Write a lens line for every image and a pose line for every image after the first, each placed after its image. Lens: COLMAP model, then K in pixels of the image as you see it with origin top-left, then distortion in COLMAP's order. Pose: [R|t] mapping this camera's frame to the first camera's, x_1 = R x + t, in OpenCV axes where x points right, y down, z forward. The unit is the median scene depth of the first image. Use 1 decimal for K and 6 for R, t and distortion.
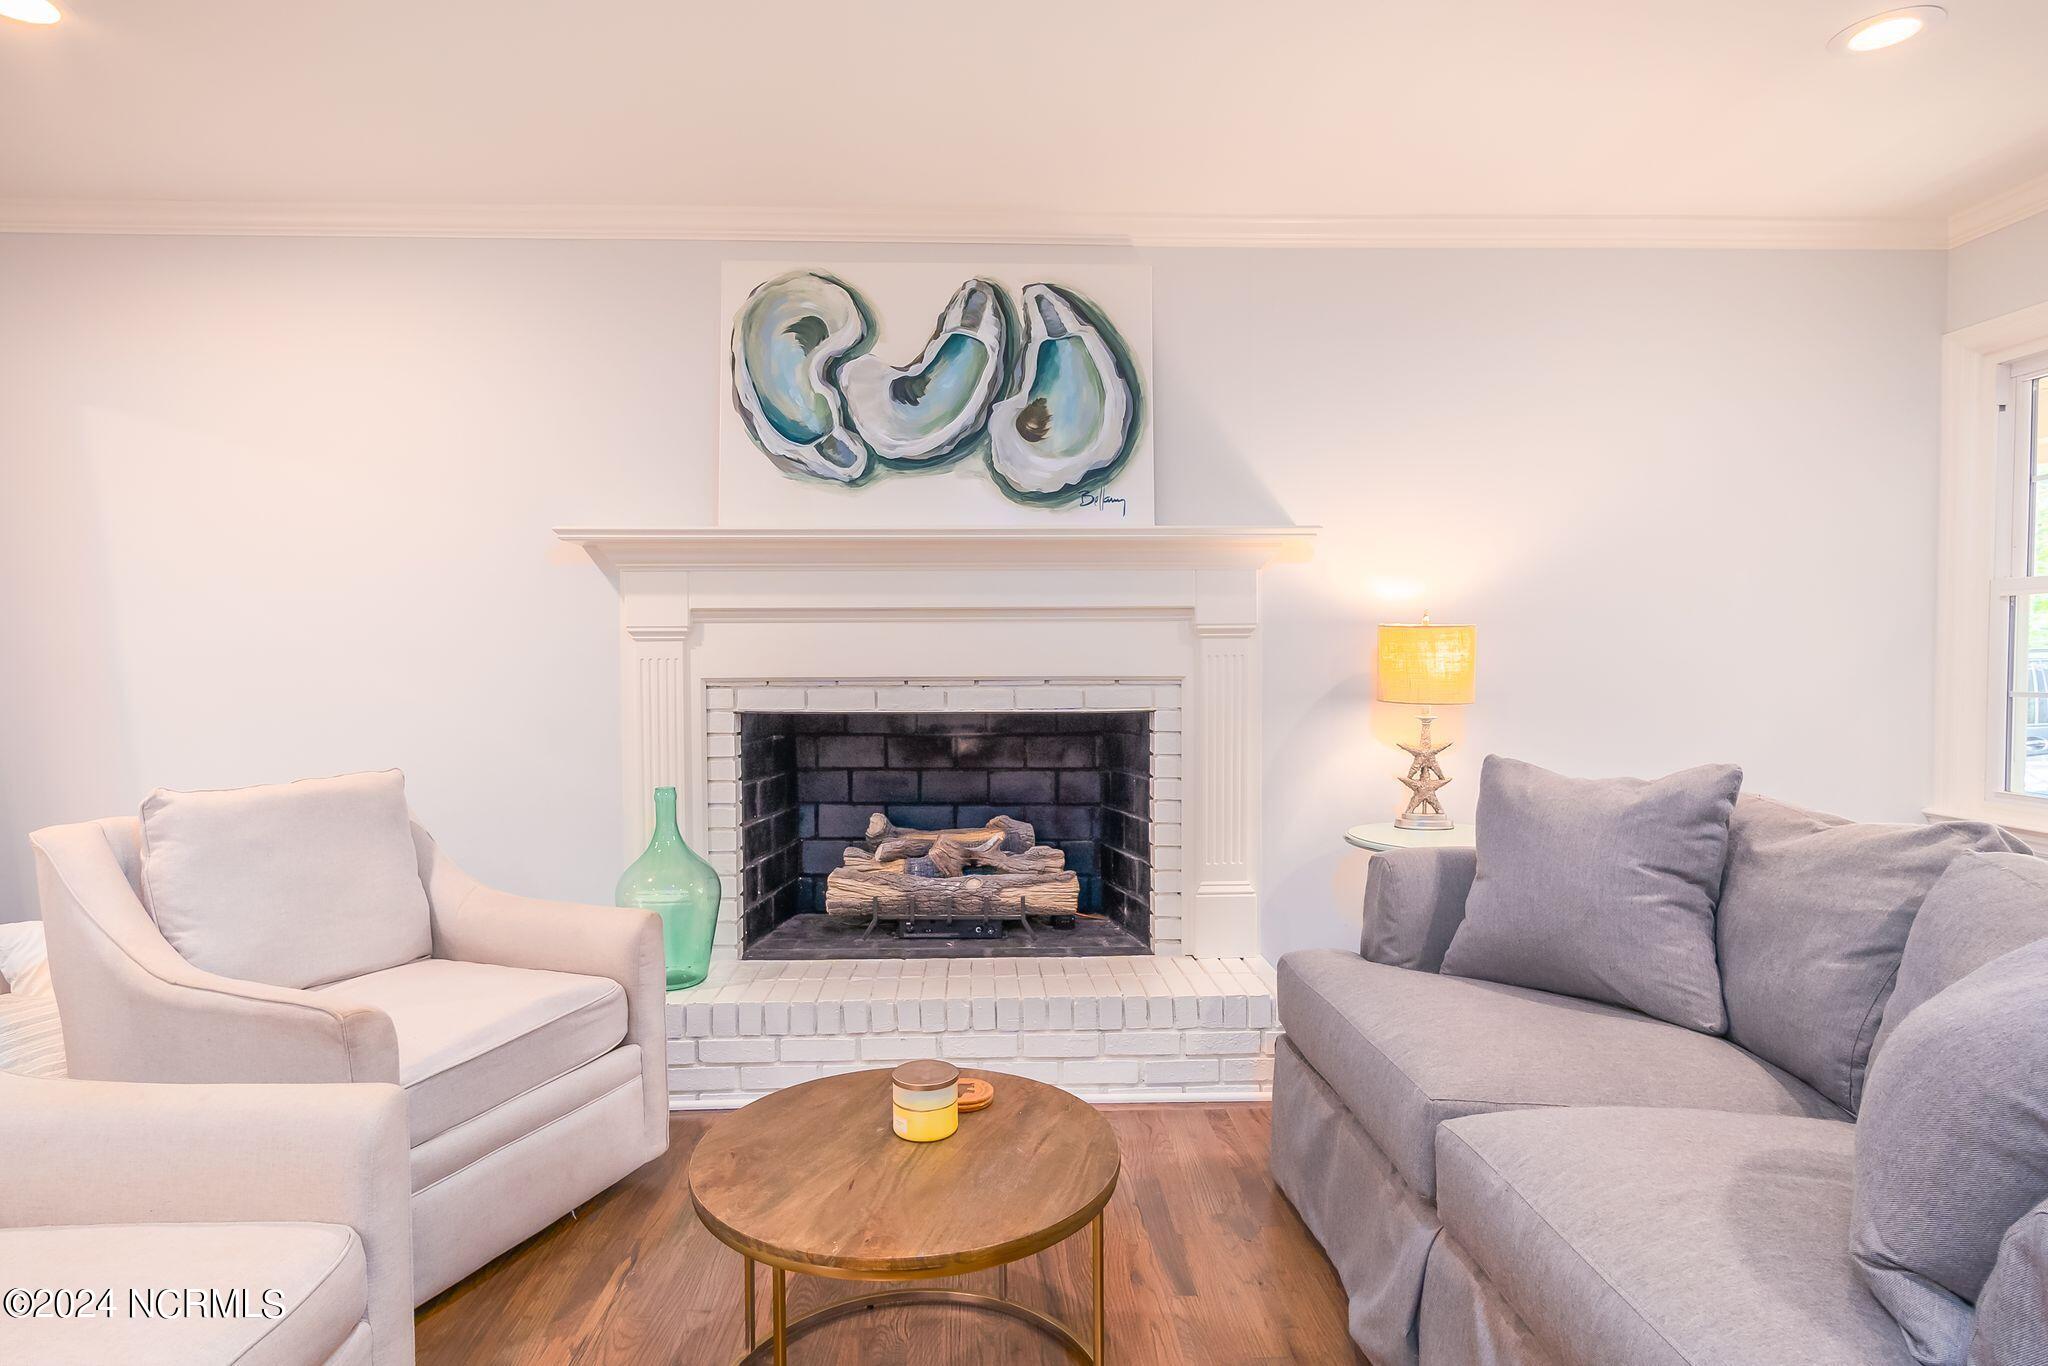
lens RADIAL K [[1112.5, 0, 1058.5], [0, 1112.5, 678.7], [0, 0, 1]] dist [0.002317, 0.001218]
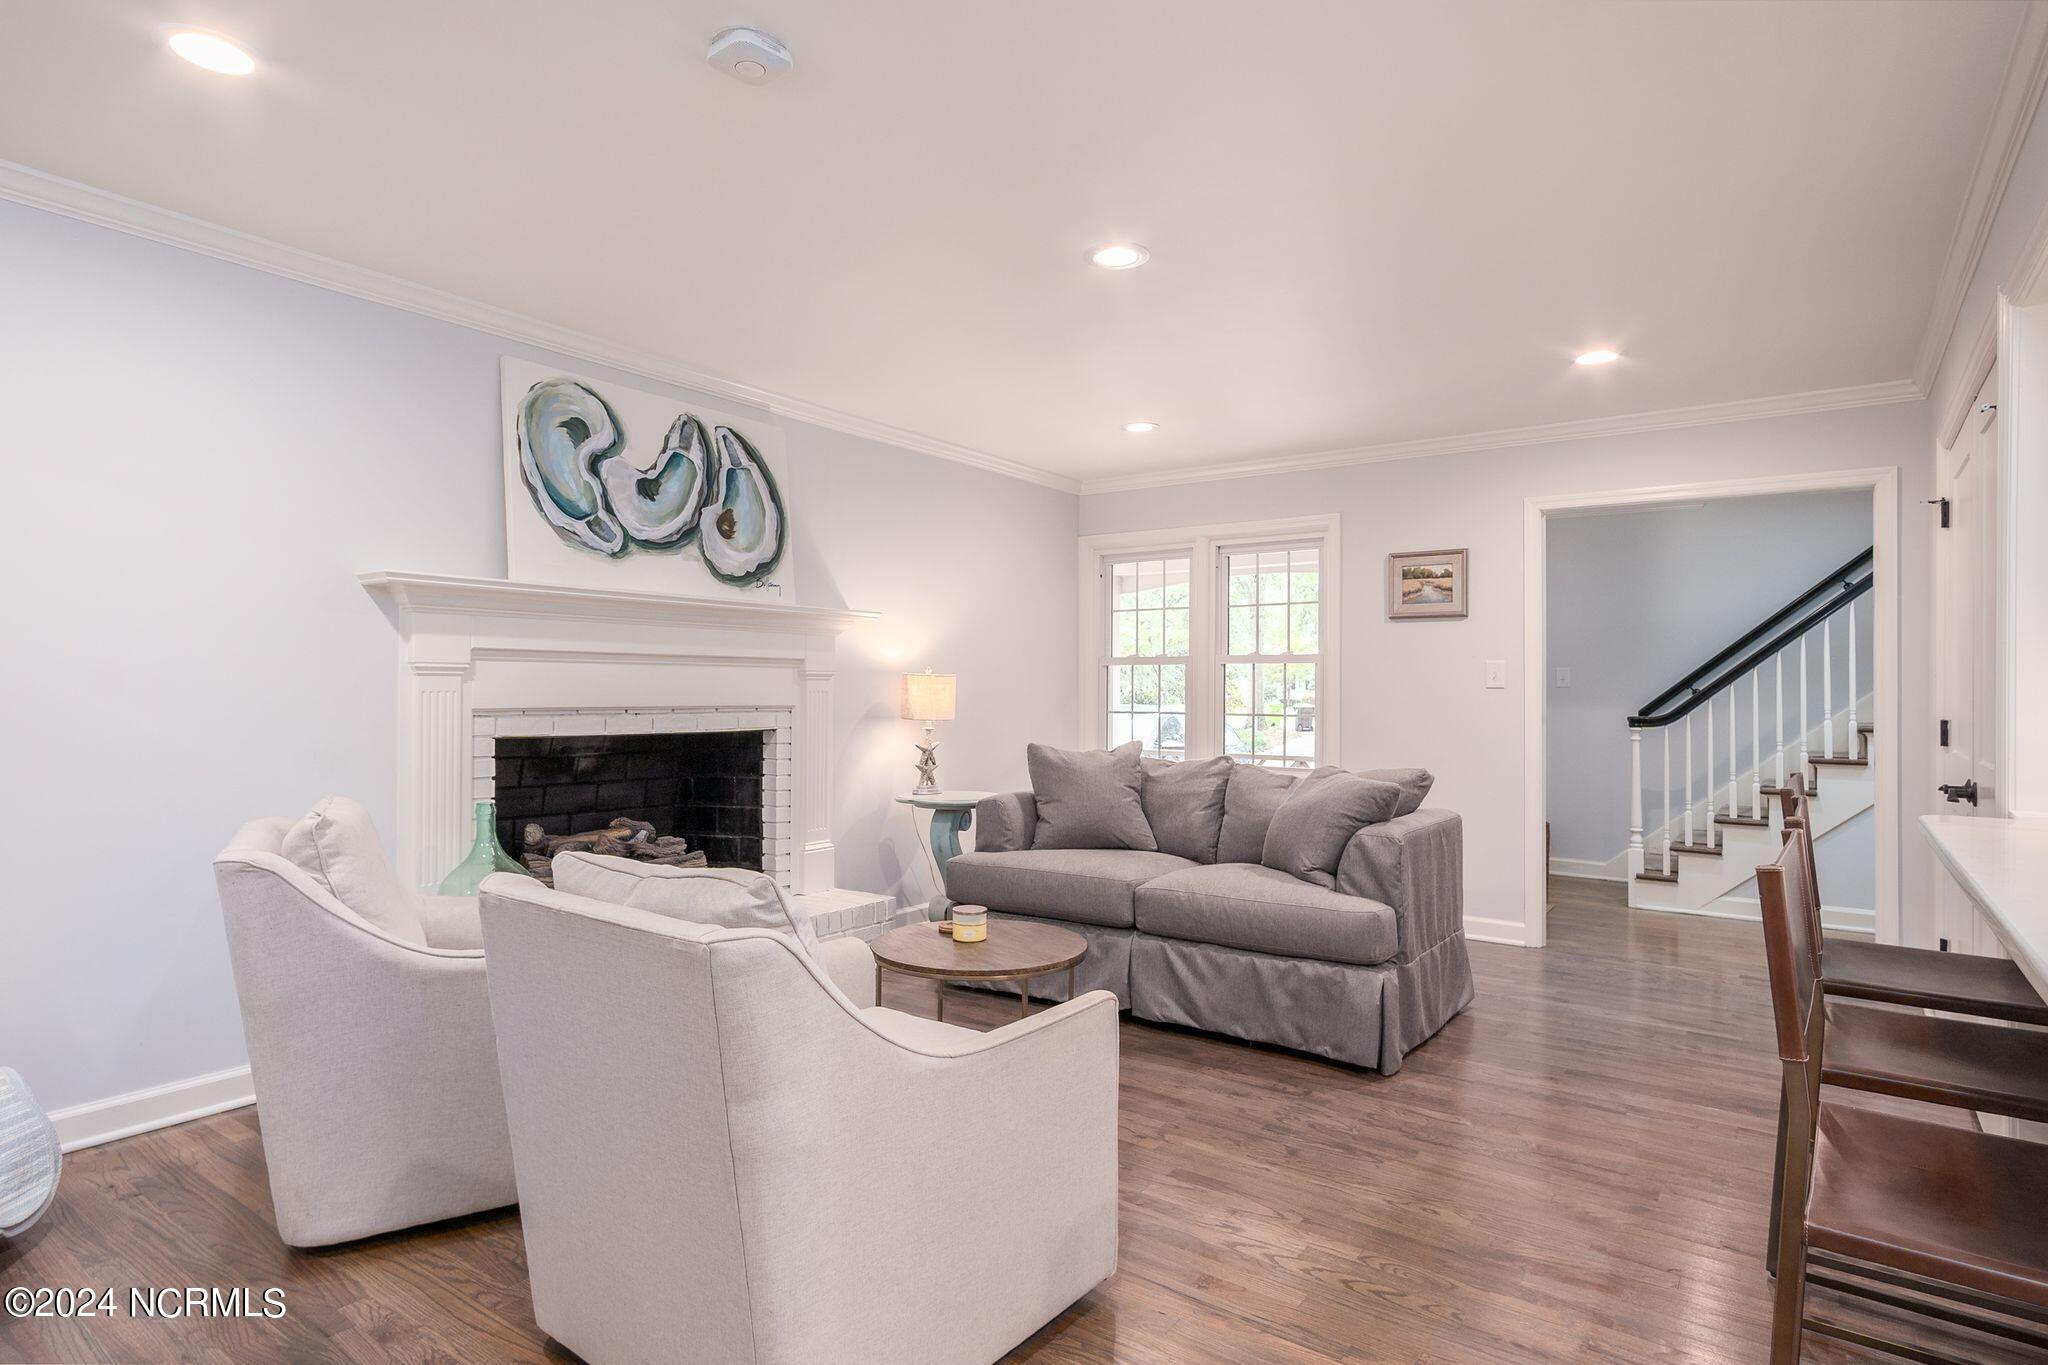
lens RADIAL K [[1090.2, 0, 1031.5], [0, 1090.2, 658.3], [0, 0, 1]] dist [0.000234, 0.000753]
pose [[0.602834, 0.029989, 0.797303, -0.883347], [0.007904, 0.999020, -0.043553, 0.000933], [-0.797827, 0.032557, 0.602006, -0.132717]]
